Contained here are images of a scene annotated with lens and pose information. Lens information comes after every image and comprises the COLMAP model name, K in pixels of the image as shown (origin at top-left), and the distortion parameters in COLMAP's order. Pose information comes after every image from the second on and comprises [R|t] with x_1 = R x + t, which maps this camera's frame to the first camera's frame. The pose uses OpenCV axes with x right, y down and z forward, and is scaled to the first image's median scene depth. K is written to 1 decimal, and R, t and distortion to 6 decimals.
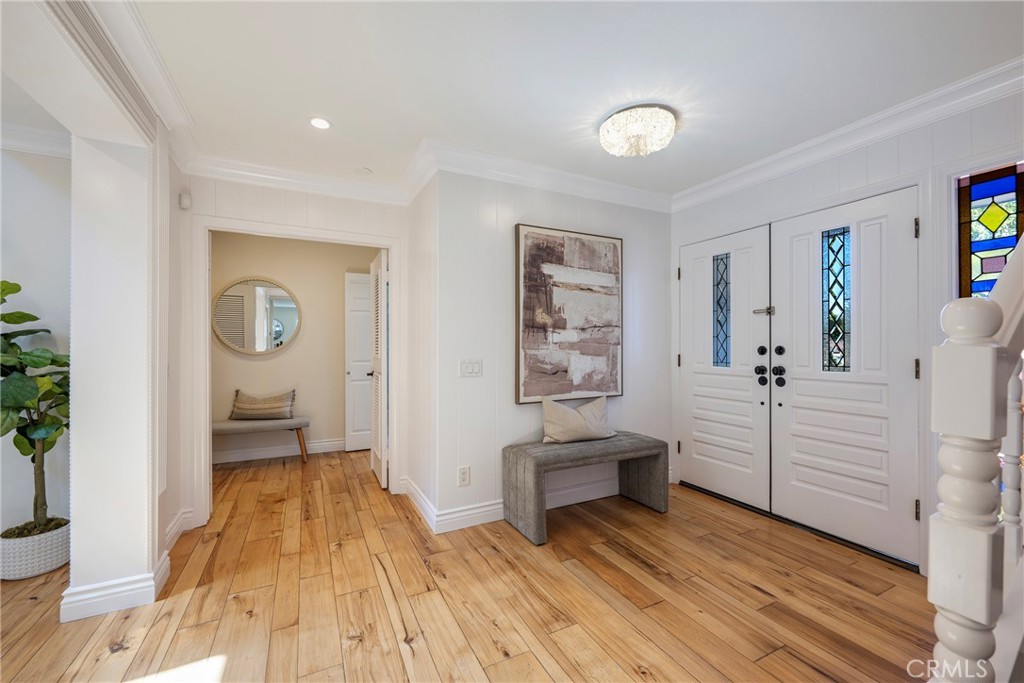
lens RADIAL K [[412.6, 0, 513.9], [0, 412.6, 343.0], [0, 0, 1]] dist [-0.000164, -0.000113]
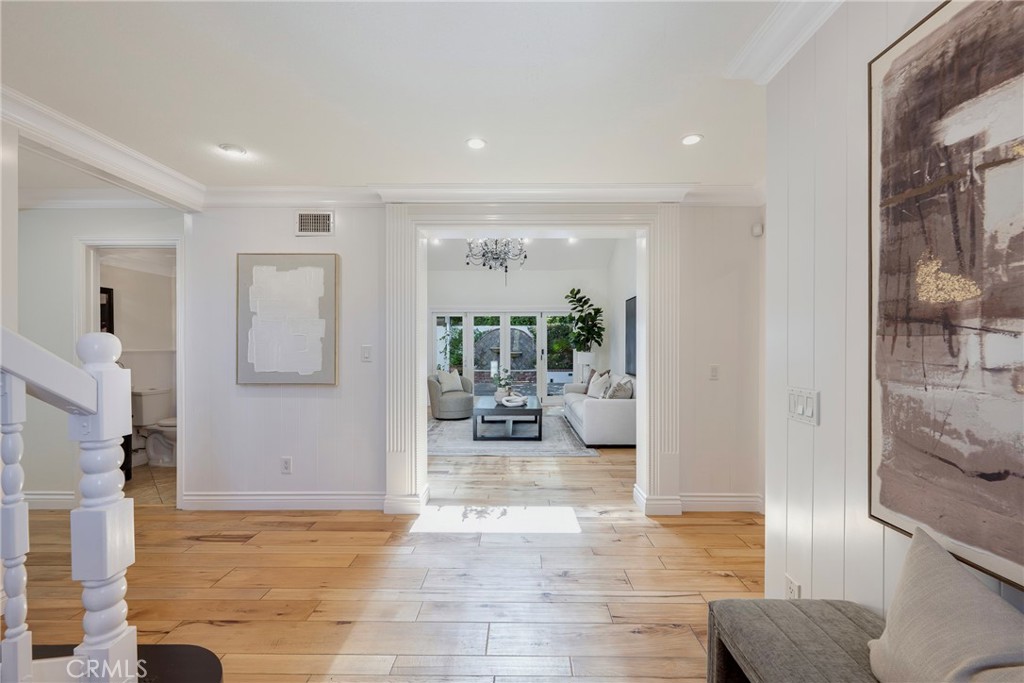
lens RADIAL K [[412.6, 0, 514.4], [0, 412.6, 346.6], [0, 0, 1]] dist [-0.000164, -0.000113]
pose [[-0.463165, 0.005149, -0.886257, 0.506066], [0.004223, 0.999985, 0.003603, -0.018100], [0.886262, -0.002074, -0.463180, 0.852506]]
